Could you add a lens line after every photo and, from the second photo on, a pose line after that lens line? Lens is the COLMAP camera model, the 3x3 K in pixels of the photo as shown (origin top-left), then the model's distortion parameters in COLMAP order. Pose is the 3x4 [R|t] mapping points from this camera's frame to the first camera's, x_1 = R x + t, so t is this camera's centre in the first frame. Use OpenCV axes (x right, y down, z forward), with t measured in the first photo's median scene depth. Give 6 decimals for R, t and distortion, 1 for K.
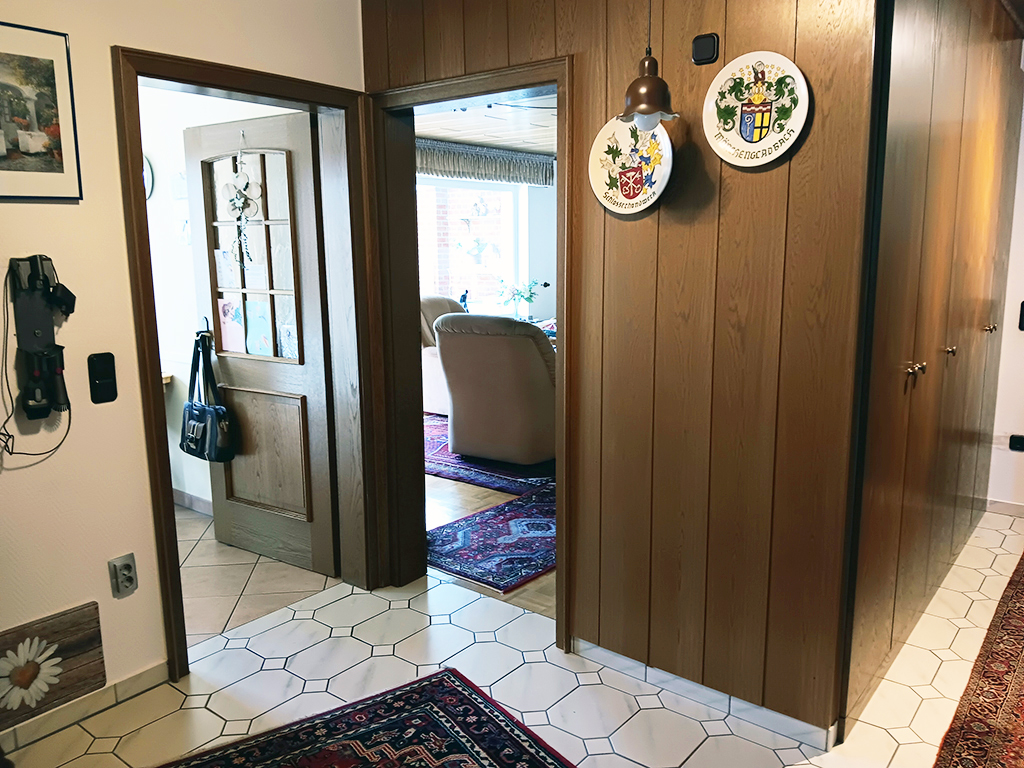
lens RADIAL K [[802.3, 0, 516.3], [0, 802.3, 382.4], [0, 0, 1]] dist [0.068619, -0.101658]
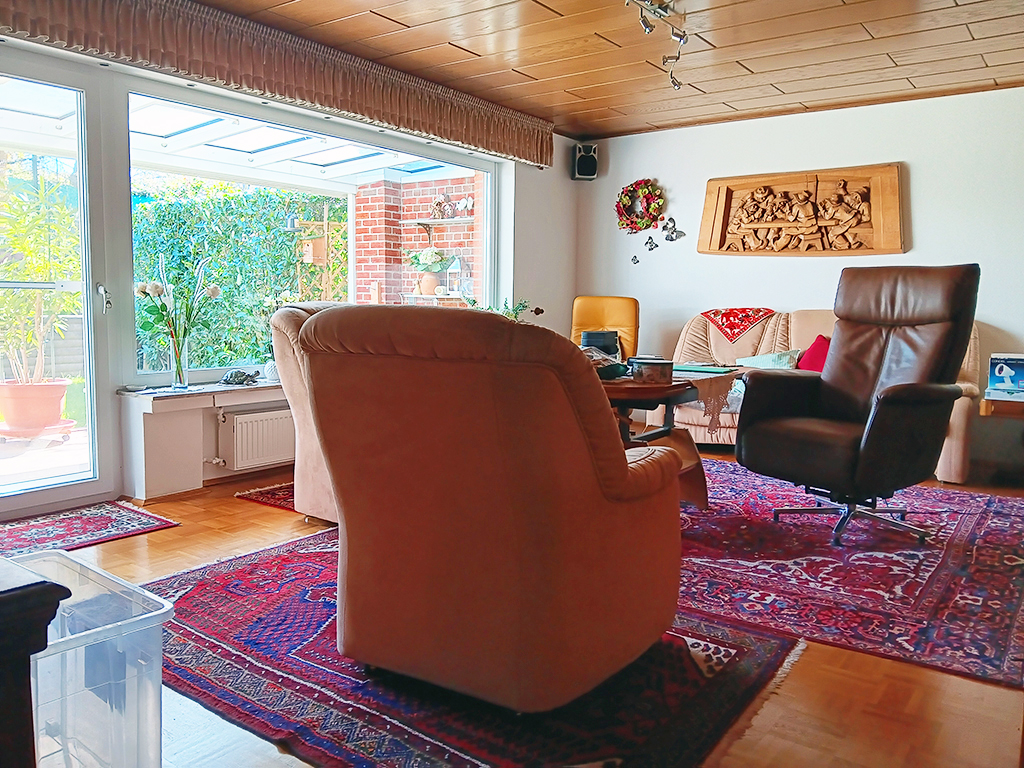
lens RADIAL K [[802.3, 0, 516.3], [0, 802.3, 382.4], [0, 0, 1]] dist [0.068619, -0.101658]
pose [[0.999059, 0.020029, 0.038479, -0.006570], [-0.017224, 0.997264, -0.071885, -0.011947], [-0.039814, 0.071155, 0.996670, 0.325844]]
